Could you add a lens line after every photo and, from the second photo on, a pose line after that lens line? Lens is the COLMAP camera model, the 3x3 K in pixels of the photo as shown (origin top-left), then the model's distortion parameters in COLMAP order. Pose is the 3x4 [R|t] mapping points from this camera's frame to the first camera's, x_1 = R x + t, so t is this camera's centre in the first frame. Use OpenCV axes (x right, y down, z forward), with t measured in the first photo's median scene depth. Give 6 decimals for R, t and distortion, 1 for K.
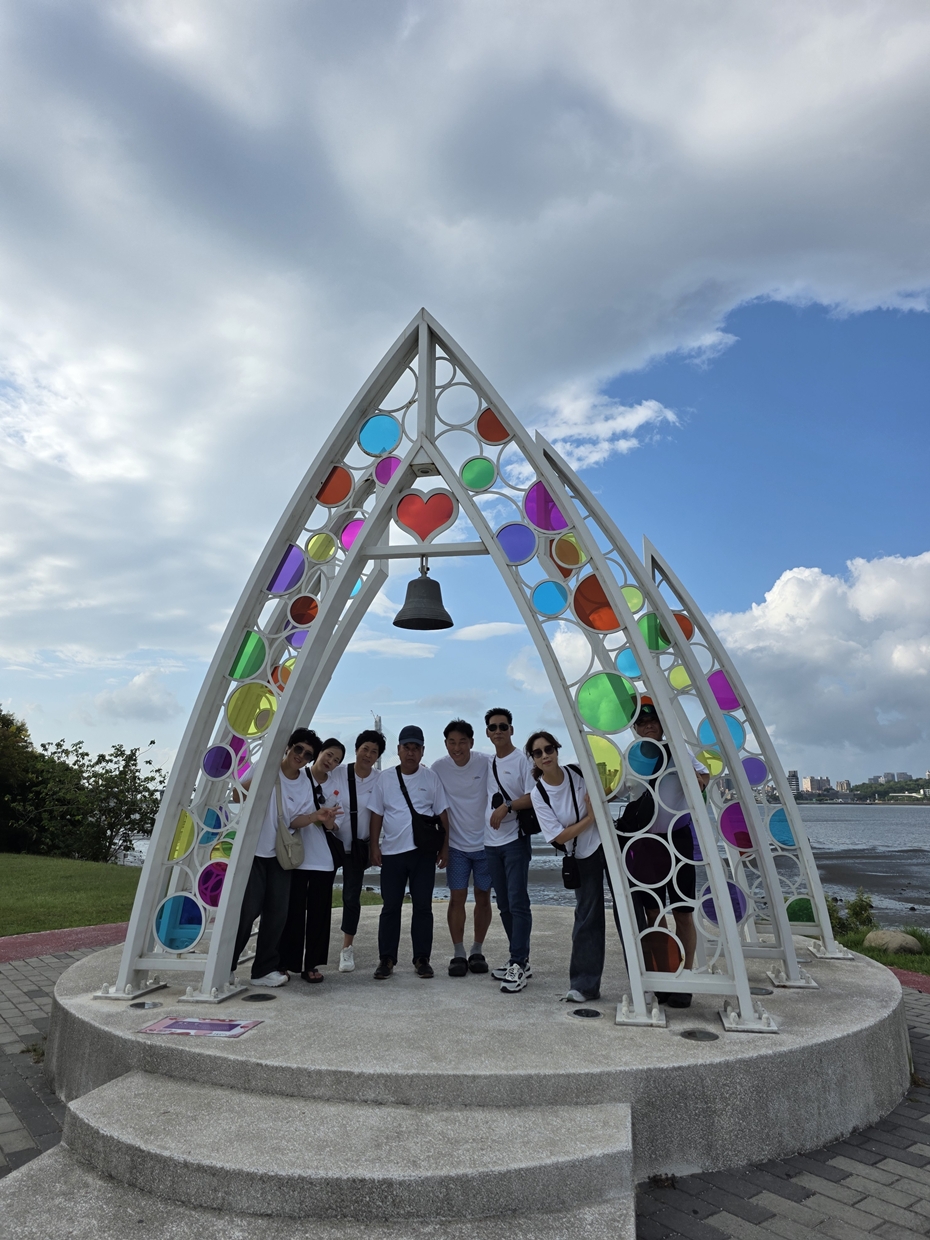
lens RADIAL K [[814.2, 0, 465.0], [0, 814.2, 620.0], [0, 0, 1]] dist [0.032759, -0.029190]
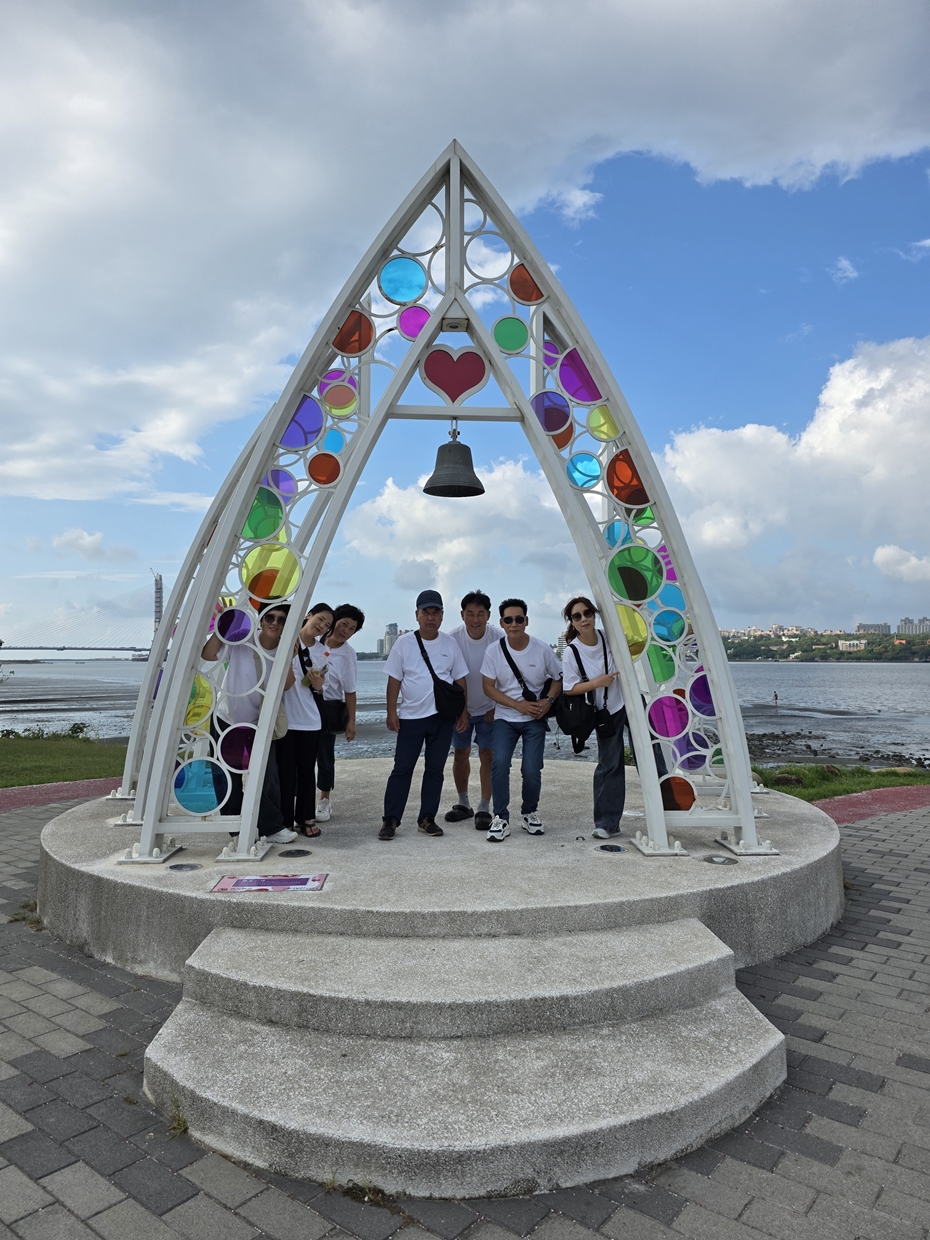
lens RADIAL K [[814.2, 0, 465.0], [0, 814.2, 620.0], [0, 0, 1]] dist [0.032759, -0.029190]
pose [[0.971647, 0.007742, 0.236308, -0.311180], [-0.047854, 0.985218, 0.164485, -0.003164], [-0.231542, -0.171129, 0.957655, 0.027708]]
